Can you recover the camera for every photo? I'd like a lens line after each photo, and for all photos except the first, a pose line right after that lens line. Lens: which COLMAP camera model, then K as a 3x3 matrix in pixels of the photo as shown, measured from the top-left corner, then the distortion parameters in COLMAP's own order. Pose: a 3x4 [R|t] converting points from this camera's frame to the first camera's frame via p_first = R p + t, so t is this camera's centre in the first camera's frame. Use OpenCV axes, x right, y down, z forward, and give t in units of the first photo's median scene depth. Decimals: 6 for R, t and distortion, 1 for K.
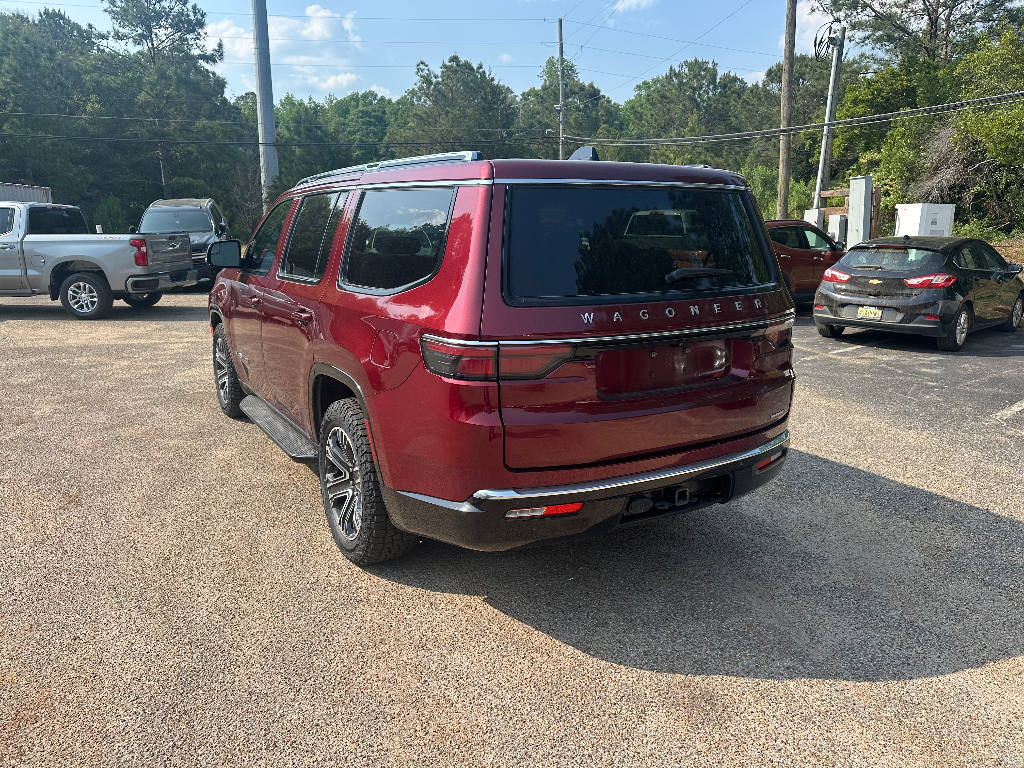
lens RADIAL K [[720.7, 0, 510.6], [0, 720.7, 385.7], [0, 0, 1]] dist [0.027208, -0.033210]
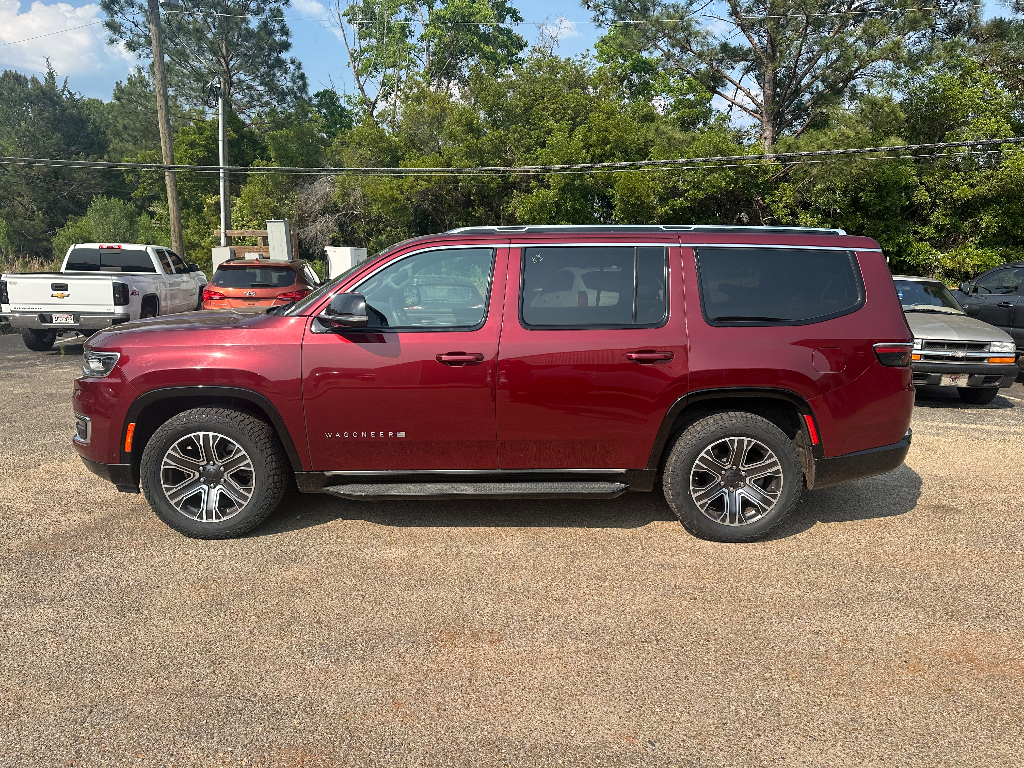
lens RADIAL K [[720.7, 0, 513.9], [0, 720.7, 385.6], [0, 0, 1]] dist [0.027208, -0.033210]
pose [[0.500634, -0.142490, 0.853851, -0.151390], [0.179176, 0.982056, 0.058830, -0.017476], [-0.846913, 0.123538, 0.517182, 0.067297]]
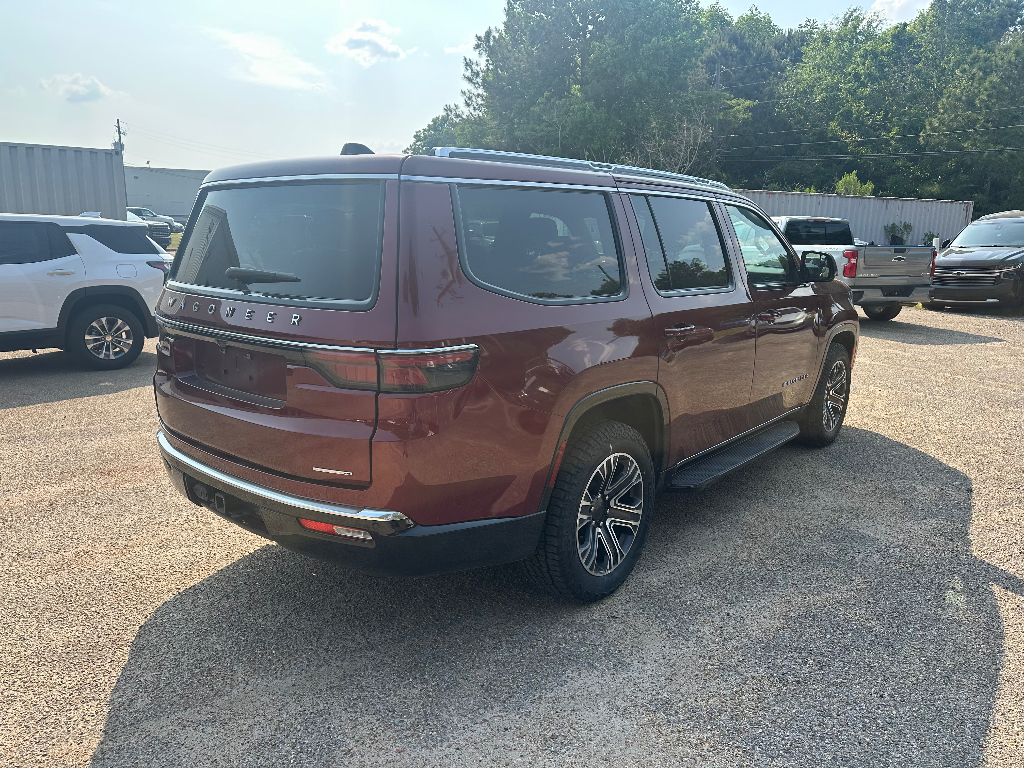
lens RADIAL K [[720.7, 0, 505.7], [0, 720.7, 382.2], [0, 0, 1]] dist [0.027208, -0.033210]
pose [[0.329587, 0.188868, -0.925041, 0.101992], [-0.212397, 0.969504, 0.122270, -0.016768], [0.919924, 0.156177, 0.359651, 0.081612]]
